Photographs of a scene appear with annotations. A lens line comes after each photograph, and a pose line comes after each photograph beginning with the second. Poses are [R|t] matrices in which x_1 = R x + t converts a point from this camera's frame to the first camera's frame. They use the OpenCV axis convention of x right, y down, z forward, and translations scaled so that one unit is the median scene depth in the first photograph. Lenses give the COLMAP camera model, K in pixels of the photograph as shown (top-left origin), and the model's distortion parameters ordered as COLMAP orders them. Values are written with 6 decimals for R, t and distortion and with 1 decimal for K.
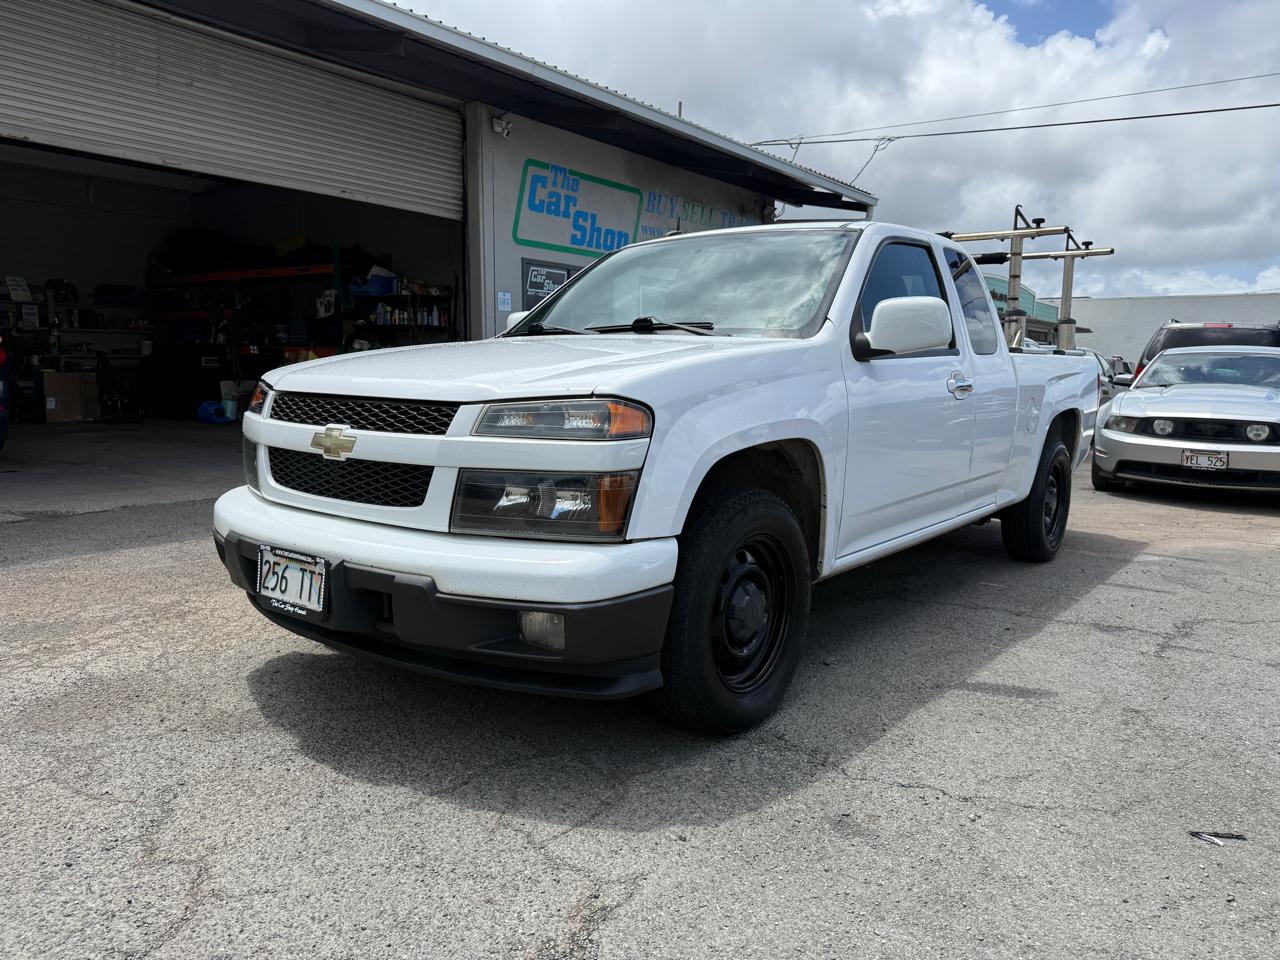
lens RADIAL K [[903.5, 0, 653.0], [0, 903.5, 481.5], [0, 0, 1]] dist [0.050376, -0.070933]
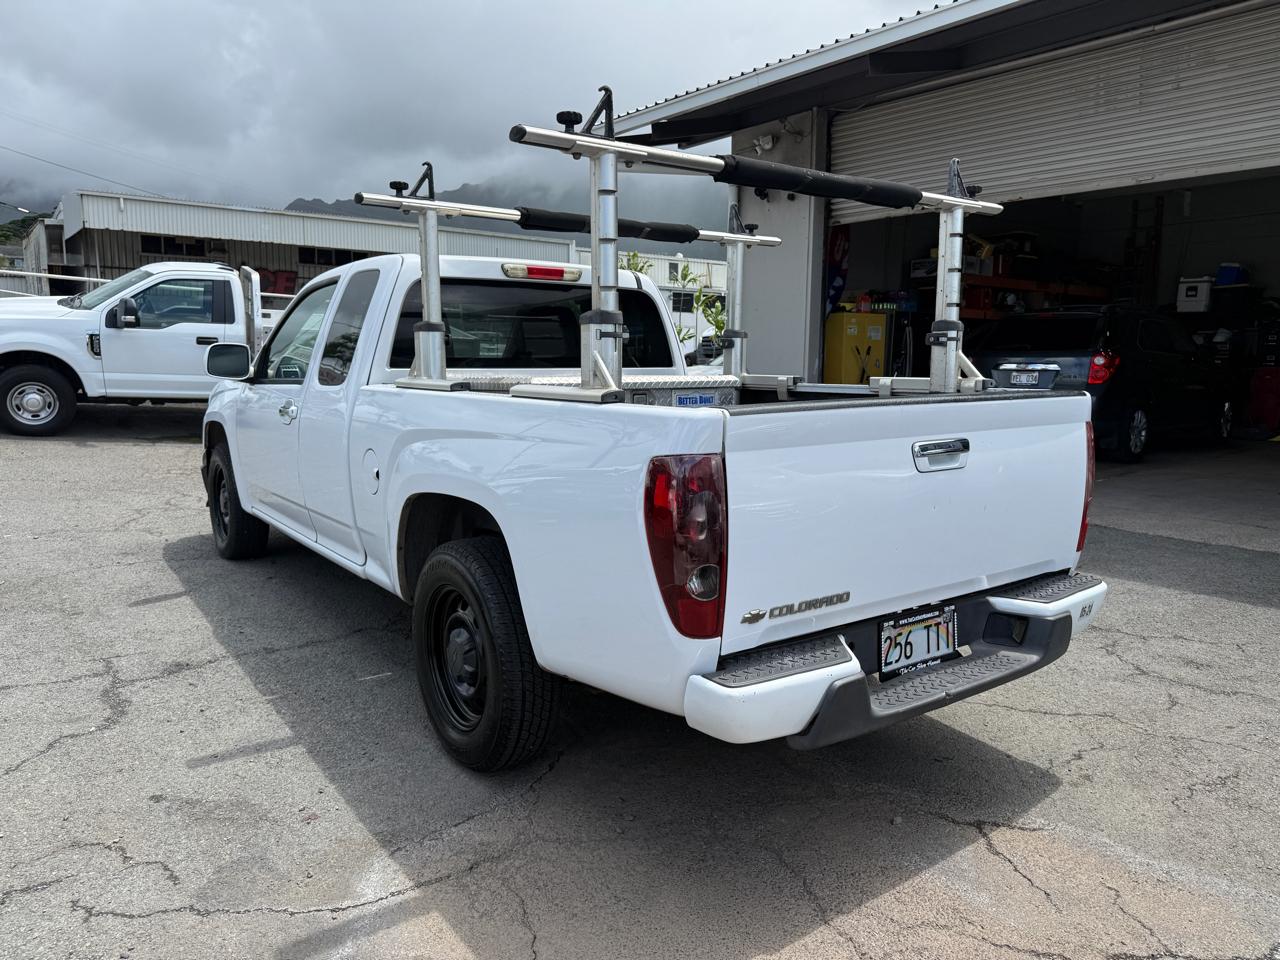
lens RADIAL K [[914.0, 0, 640.0], [0, 914.0, 480.0], [0, 0, 1]] dist [0.054787, -0.072718]
pose [[-0.290856, 0.117858, -0.949480, 1.528008], [-0.129848, 0.978340, 0.161217, -0.309749], [0.947915, 0.170179, -0.269252, 2.048707]]
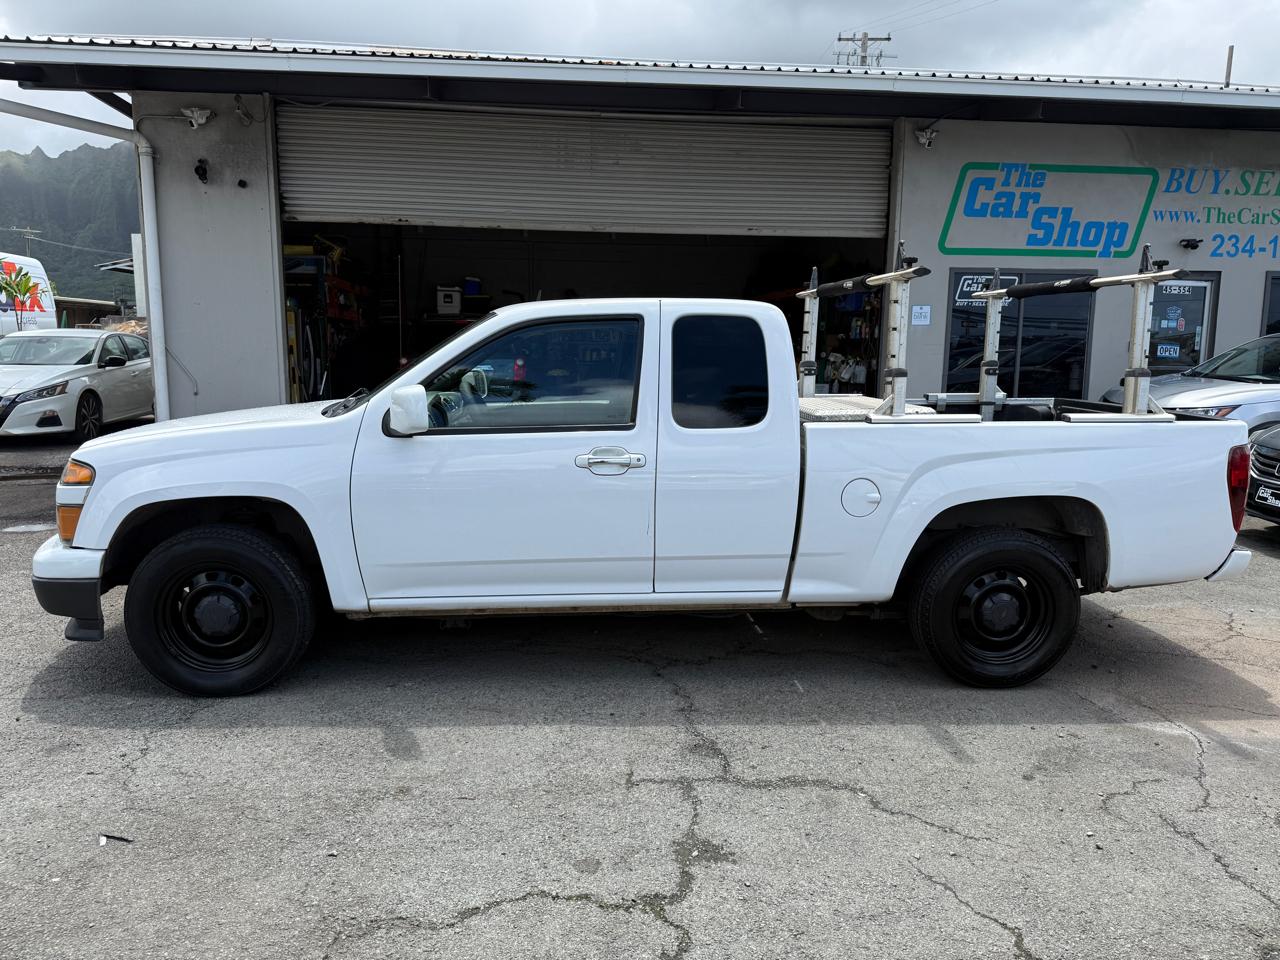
lens RADIAL K [[903.5, 0, 653.0], [0, 903.5, 481.5], [0, 0, 1]] dist [0.050376, -0.070933]
pose [[0.679009, 0.107817, -0.726170, 1.298314], [-0.095441, 0.993726, 0.058300, -0.172871], [0.727900, 0.029720, 0.685039, 0.428650]]
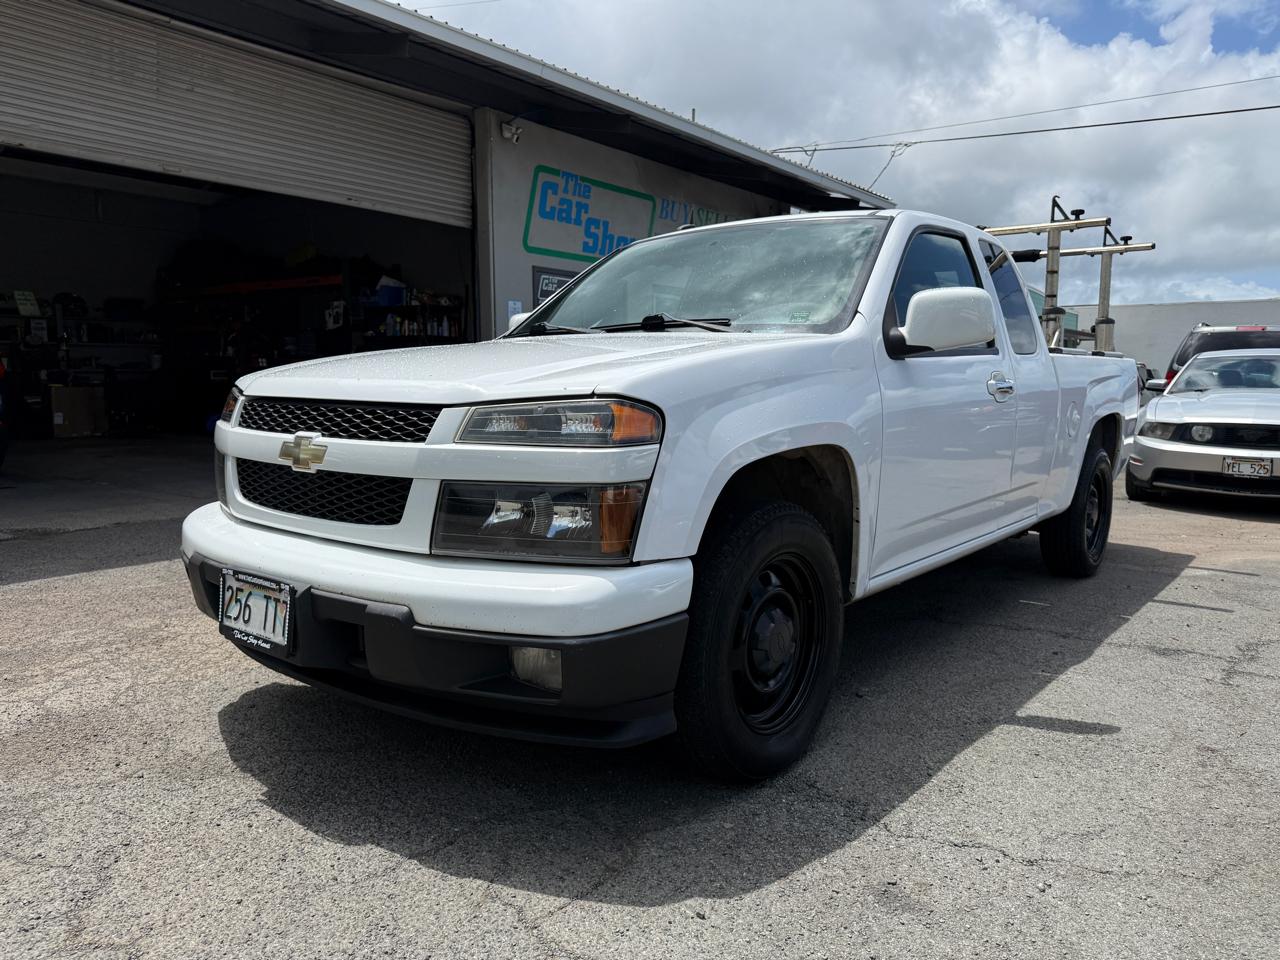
lens RADIAL K [[905.0, 0, 654.0], [0, 905.0, 482.3], [0, 0, 1]] dist [0.039011, -0.054183]
pose [[0.999844, -0.006522, -0.016400, 0.003497], [0.006321, 0.999904, -0.012300, -0.000566], [0.016478, 0.012194, 0.999790, 0.092532]]
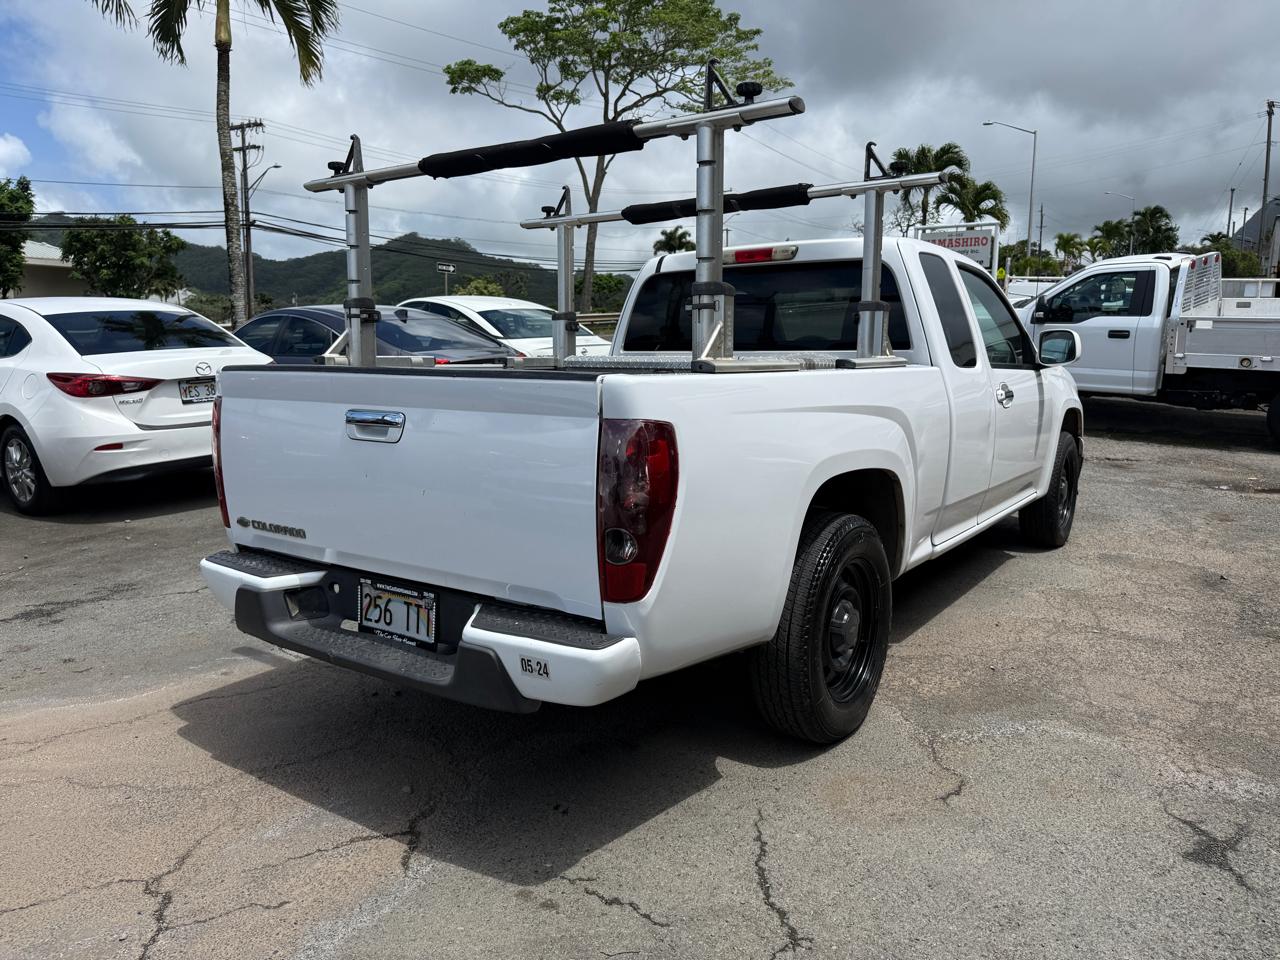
lens RADIAL K [[891.0, 0, 646.0], [0, 891.0, 483.4], [0, 0, 1]] dist [0.049475, -0.057124]
pose [[-0.999436, -0.008252, -0.032546, 0.530572], [-0.016797, 0.962192, 0.271855, -0.399094], [0.029072, 0.272249, -0.961788, 2.807881]]
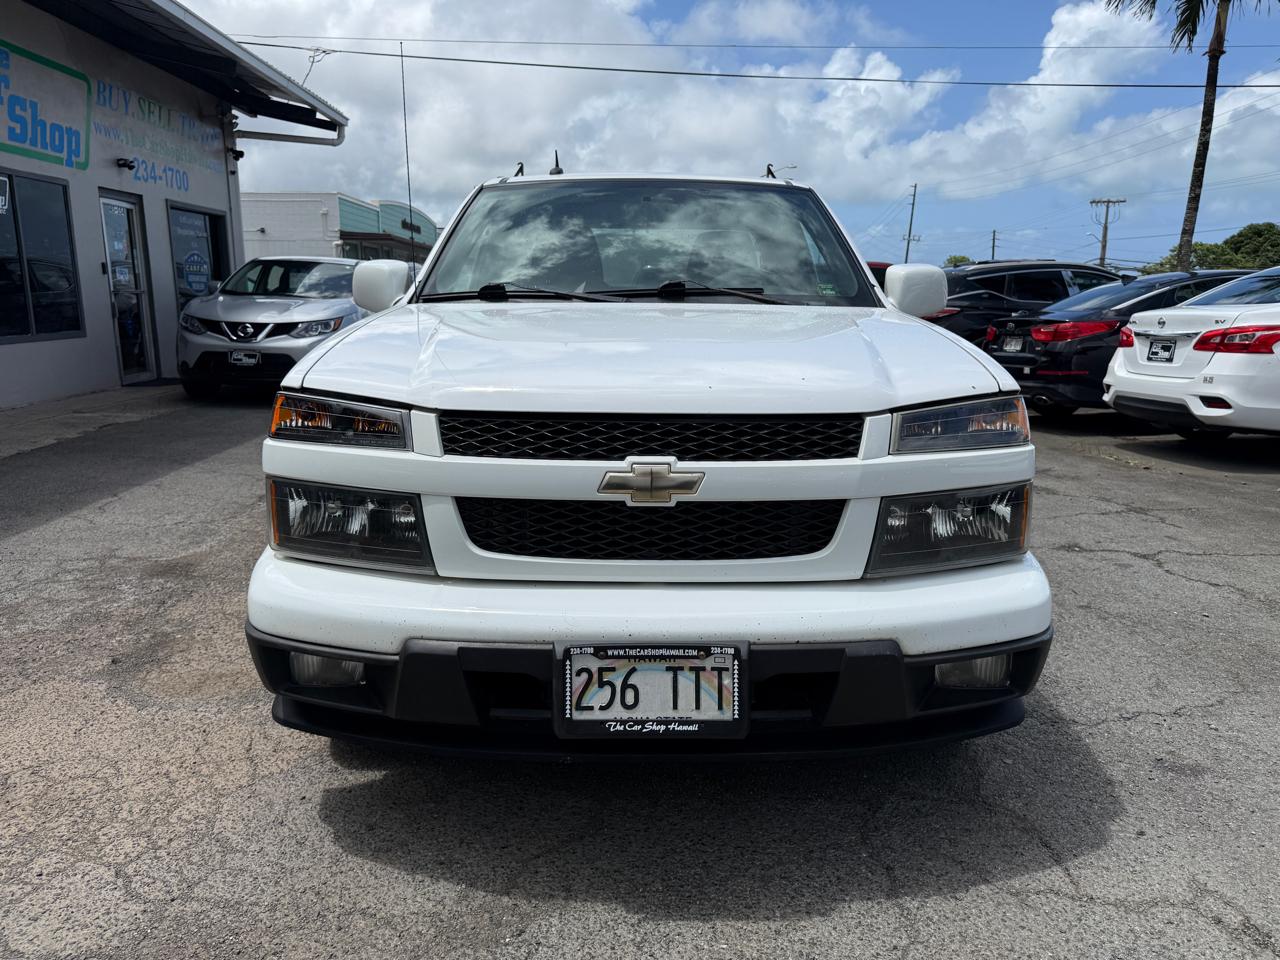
lens RADIAL K [[916.1, 0, 657.0], [0, 916.1, 458.1], [0, 0, 1]] dist [0.005284, -0.000560]
pose [[0.786612, -0.117688, 0.606128, -0.603345], [0.084323, 0.992945, 0.083363, -0.093451], [-0.611663, -0.014464, 0.790986, 0.336685]]
